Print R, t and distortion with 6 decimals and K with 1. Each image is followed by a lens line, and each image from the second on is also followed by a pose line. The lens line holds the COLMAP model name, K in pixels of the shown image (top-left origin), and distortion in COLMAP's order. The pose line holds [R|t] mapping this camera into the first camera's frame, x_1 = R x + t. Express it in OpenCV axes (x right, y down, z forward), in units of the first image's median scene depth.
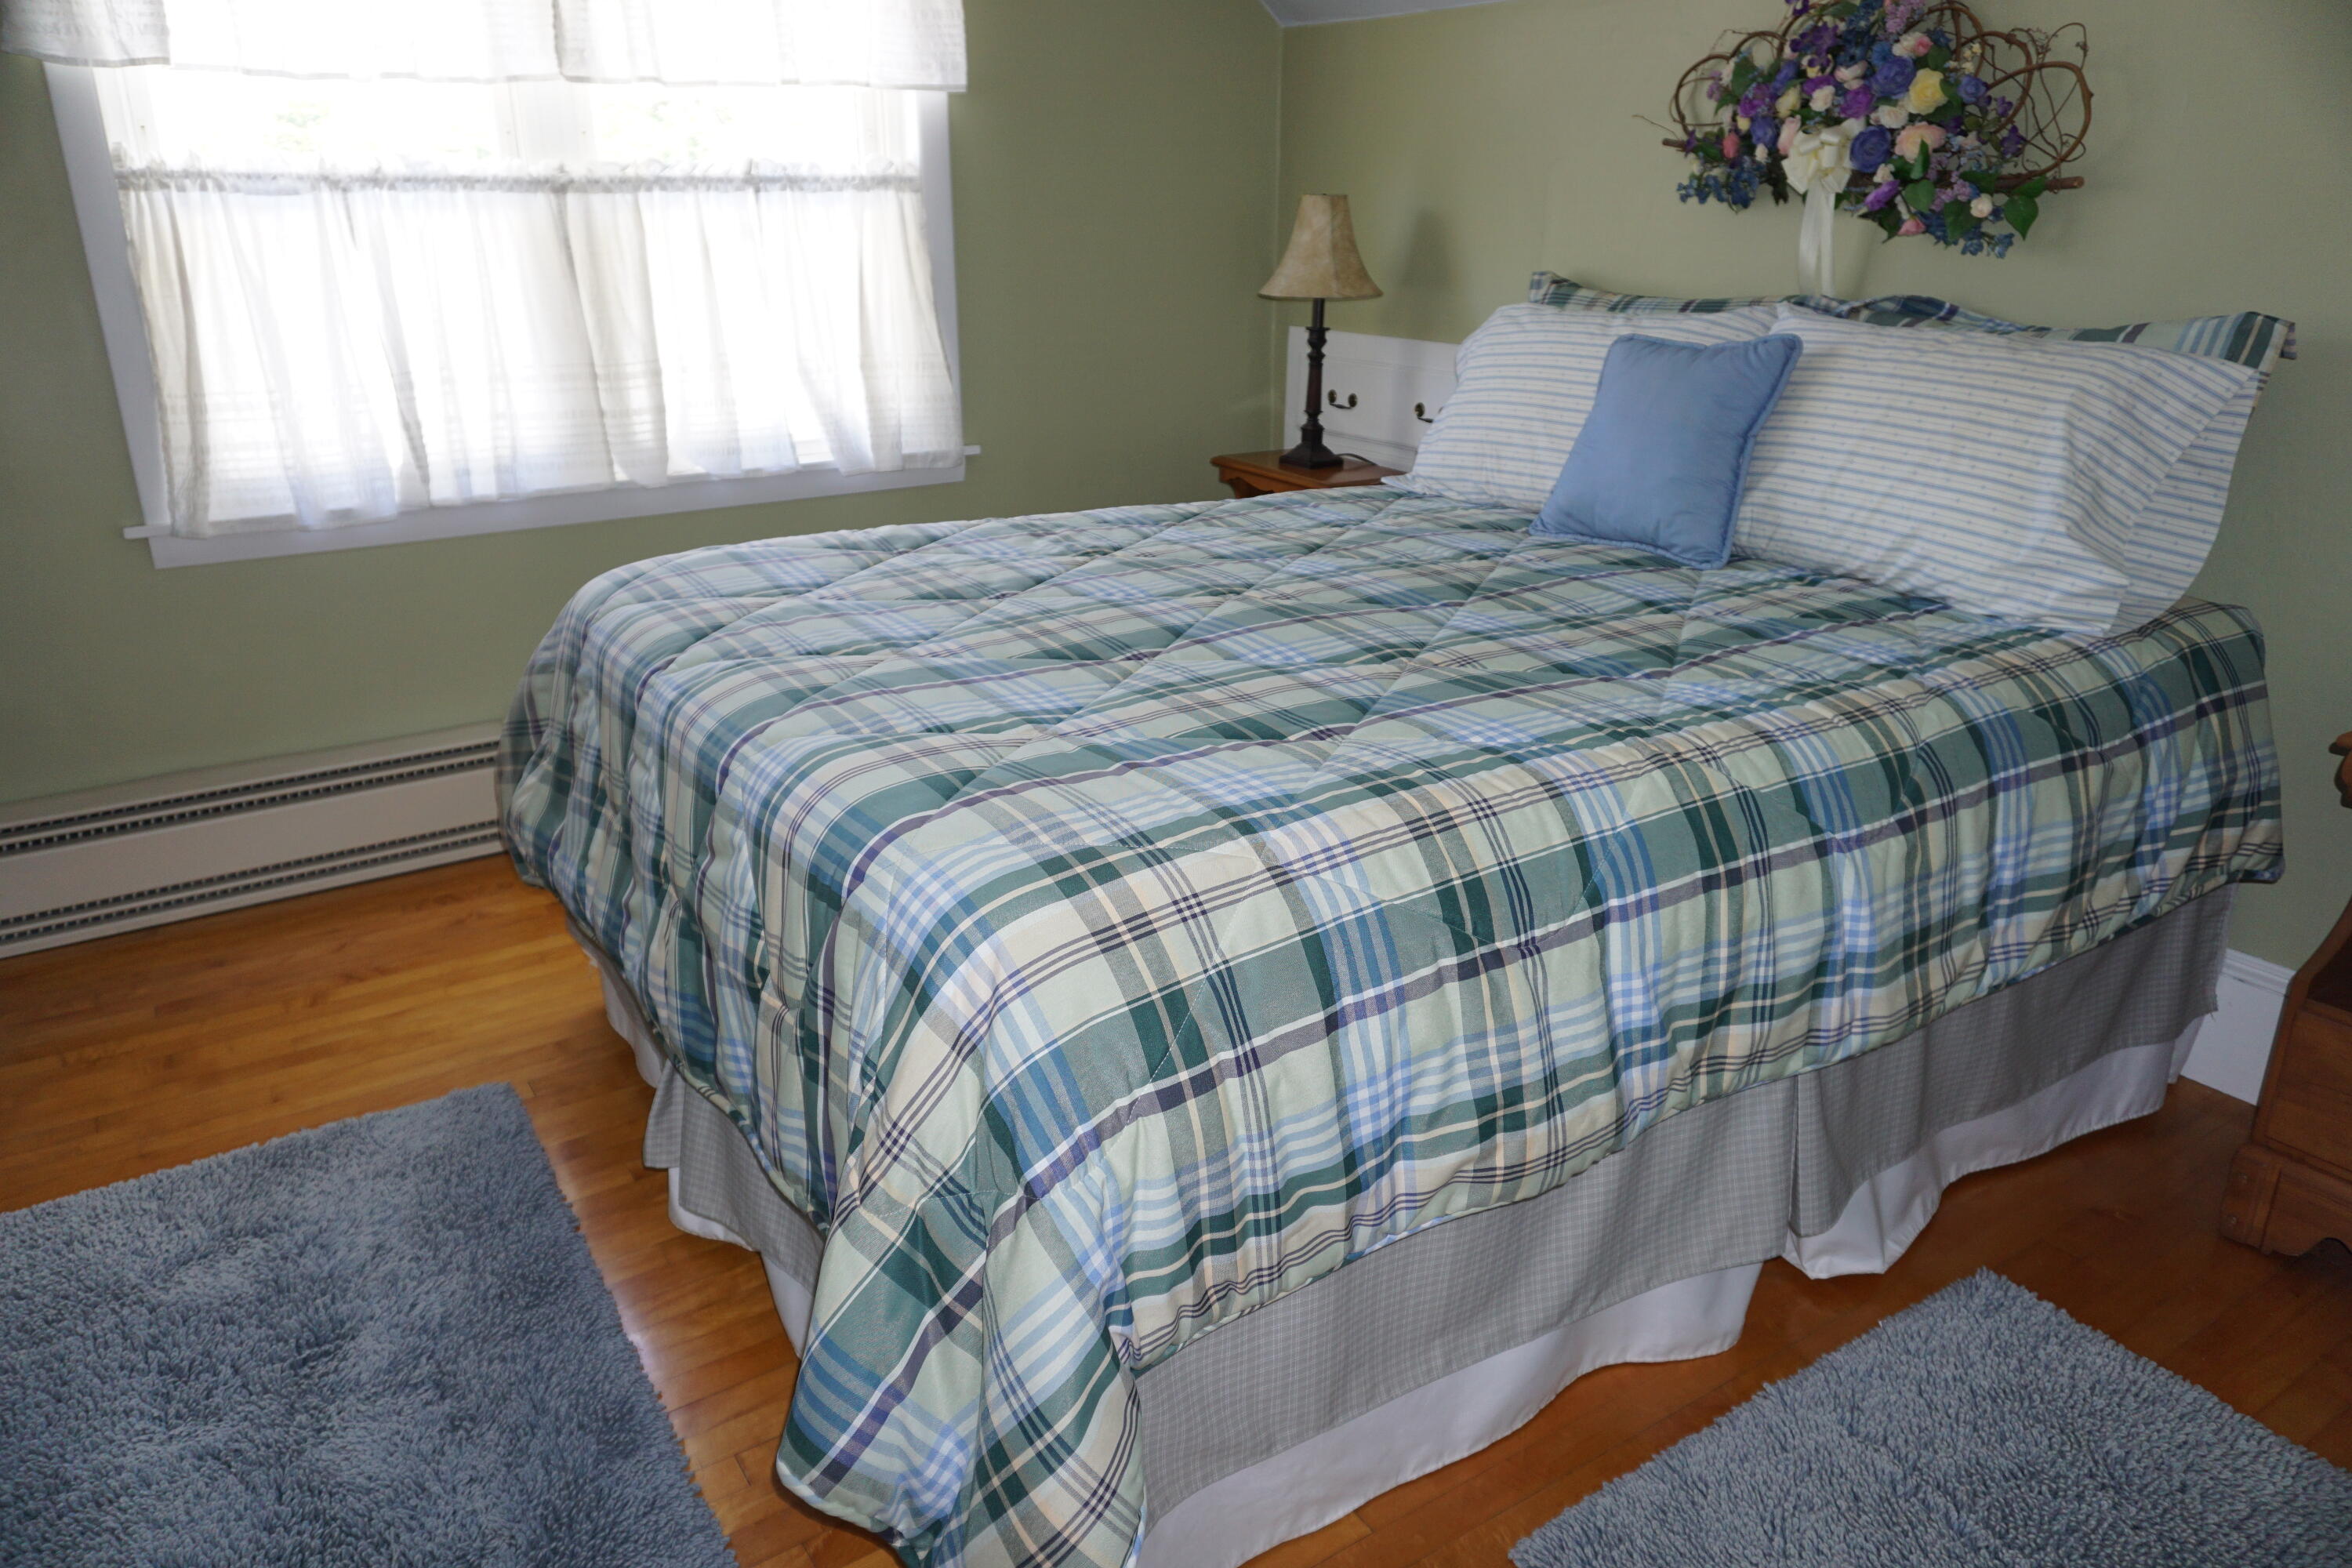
lens RADIAL K [[1573.6, 0, 1174.8], [0, 1573.6, 780.4], [0, 0, 1]] dist [-0.047798, 0.031041]
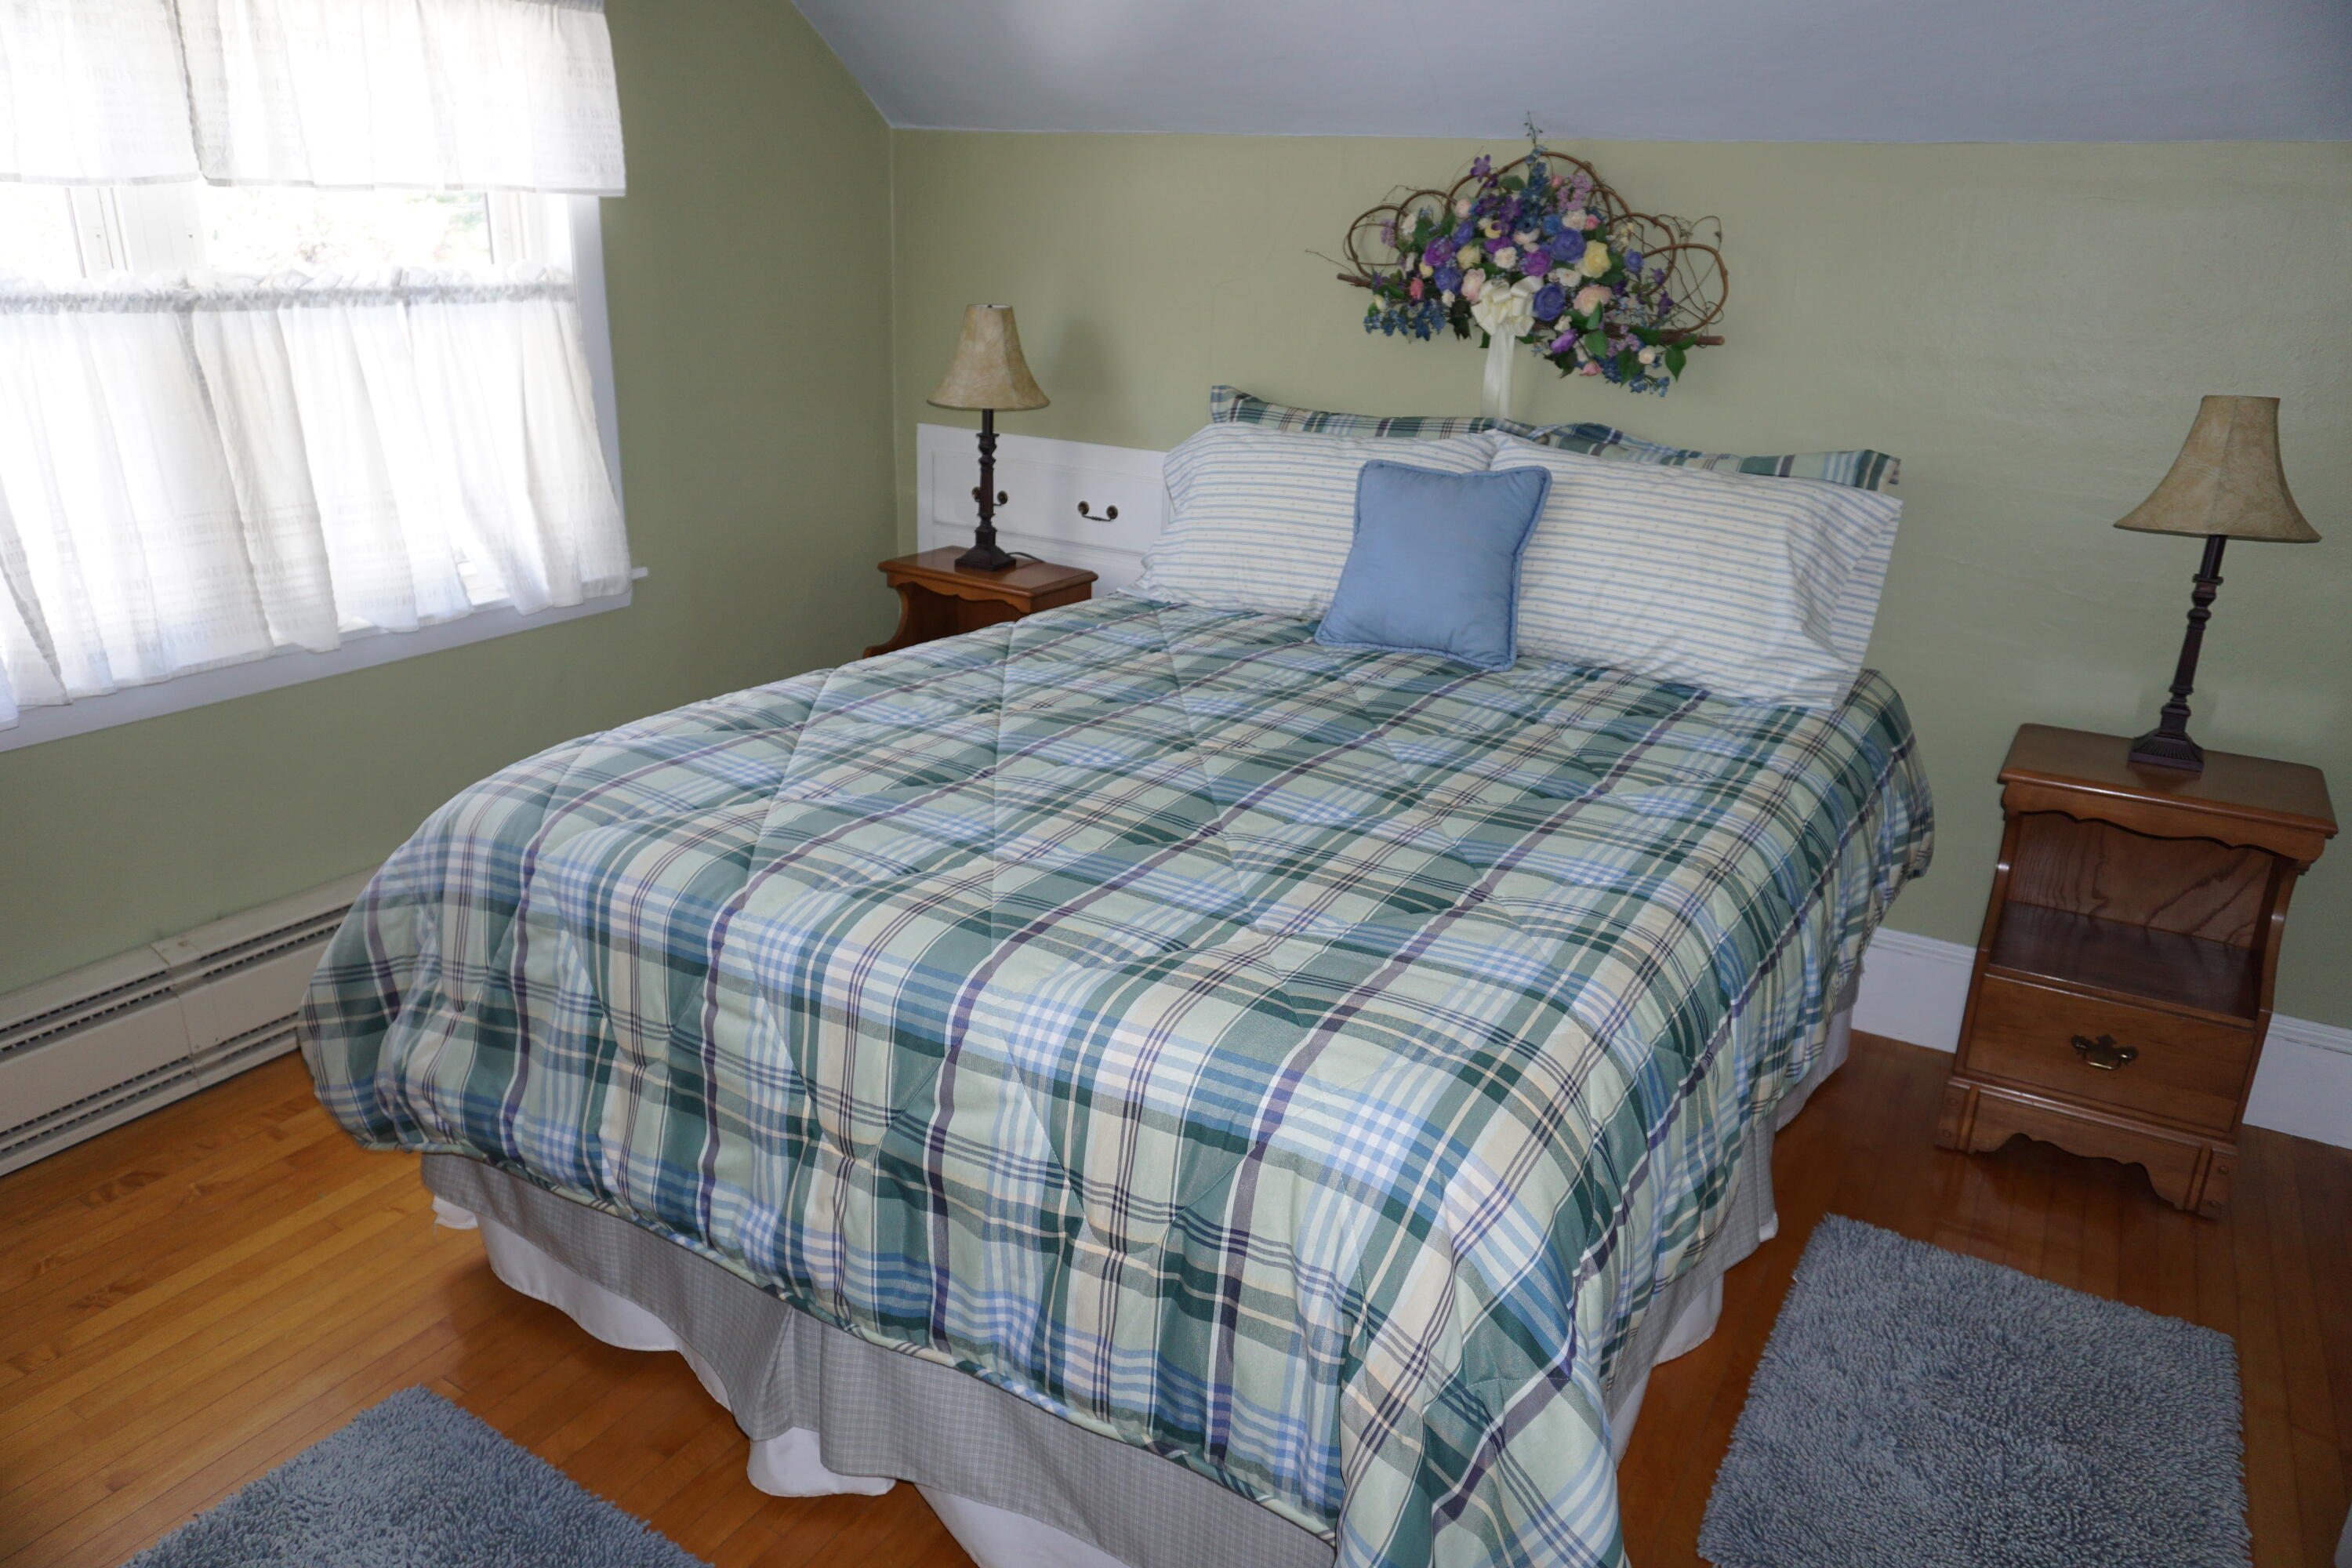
lens RADIAL K [[1573.6, 0, 1179.8], [0, 1573.6, 776.1], [0, 0, 1]] dist [-0.047798, 0.031041]
pose [[0.901864, -0.114156, 0.416665, -0.362348], [0.117812, 0.992890, 0.017027, -0.102939], [-0.415647, 0.033732, 0.908900, 0.040569]]
